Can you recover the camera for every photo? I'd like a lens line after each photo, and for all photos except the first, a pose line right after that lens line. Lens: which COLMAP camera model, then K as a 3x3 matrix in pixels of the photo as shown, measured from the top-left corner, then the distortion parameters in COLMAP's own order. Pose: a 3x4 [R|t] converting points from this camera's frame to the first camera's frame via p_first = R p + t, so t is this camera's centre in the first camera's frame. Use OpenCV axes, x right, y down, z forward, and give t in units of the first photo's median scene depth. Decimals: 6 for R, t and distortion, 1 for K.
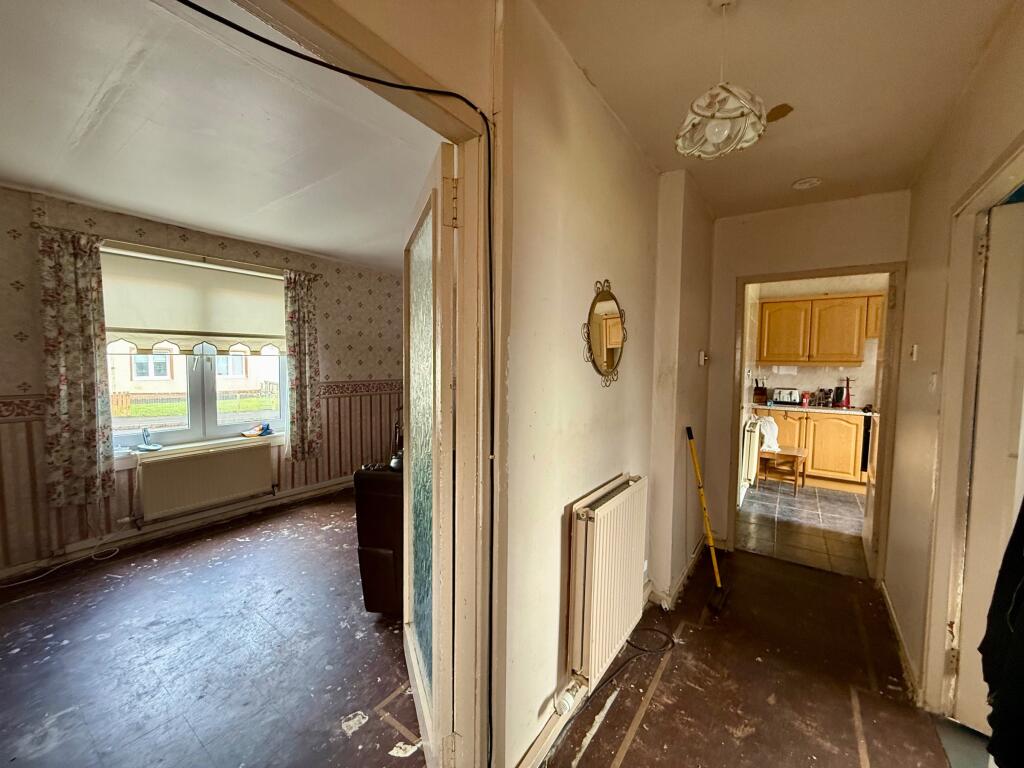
lens RADIAL K [[406.1, 0, 508.6], [0, 406.1, 385.7], [0, 0, 1]] dist [0.000029, 0.000062]
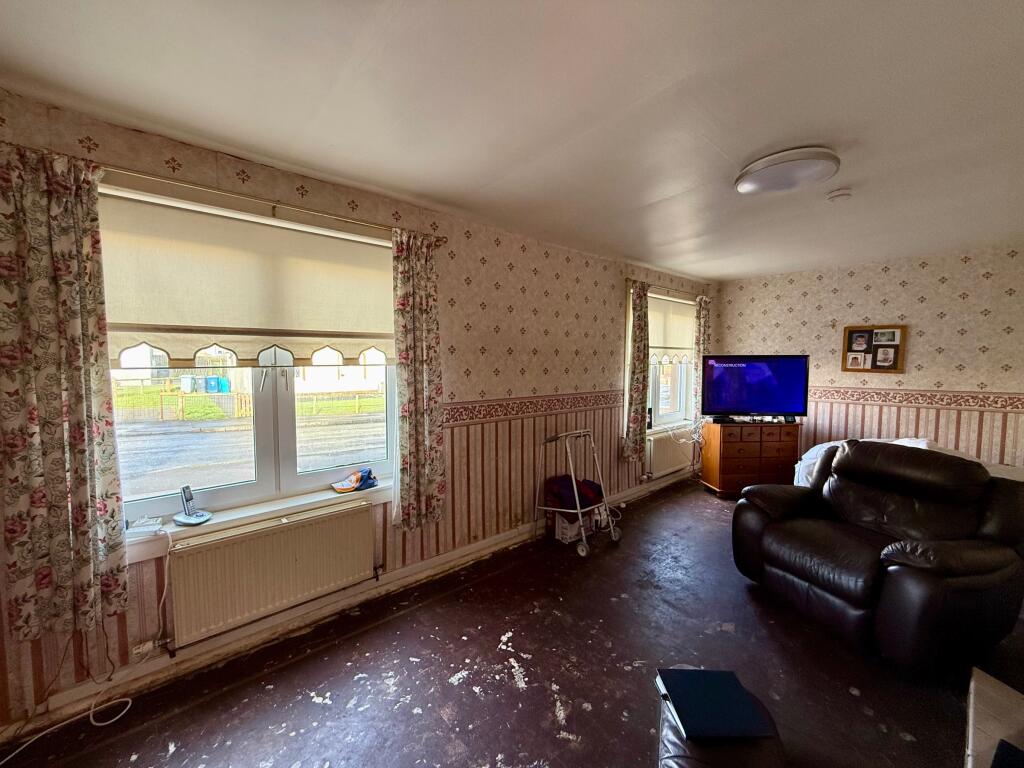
lens RADIAL K [[406.1, 0, 509.5], [0, 406.1, 385.2], [0, 0, 1]] dist [0.000029, 0.000062]
pose [[0.971821, 0.005506, -0.235655, -0.265198], [-0.005403, 0.999985, 0.001085, -0.052046], [0.235658, 0.000219, 0.971836, 0.503534]]
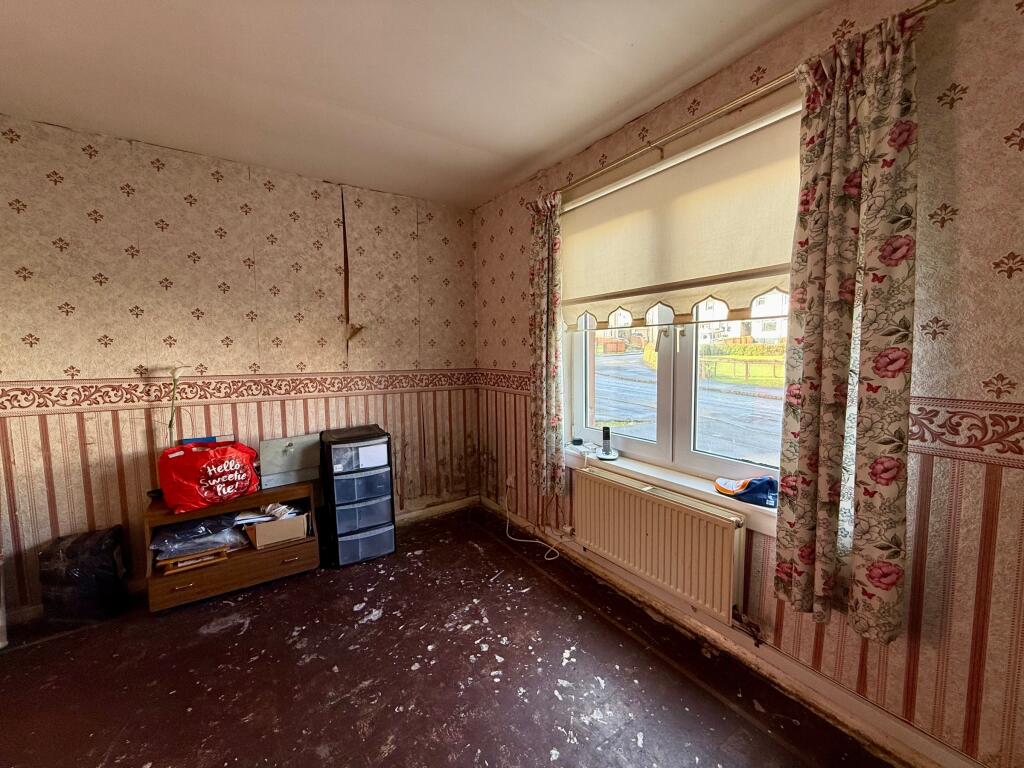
lens RADIAL K [[406.1, 0, 511.2], [0, 406.1, 383.8], [0, 0, 1]] dist [0.000029, 0.000062]
pose [[-0.340603, 0.081204, -0.936694, -0.131470], [-0.045479, 0.993674, 0.102681, -0.044580], [0.939107, 0.077573, -0.334755, 1.053868]]
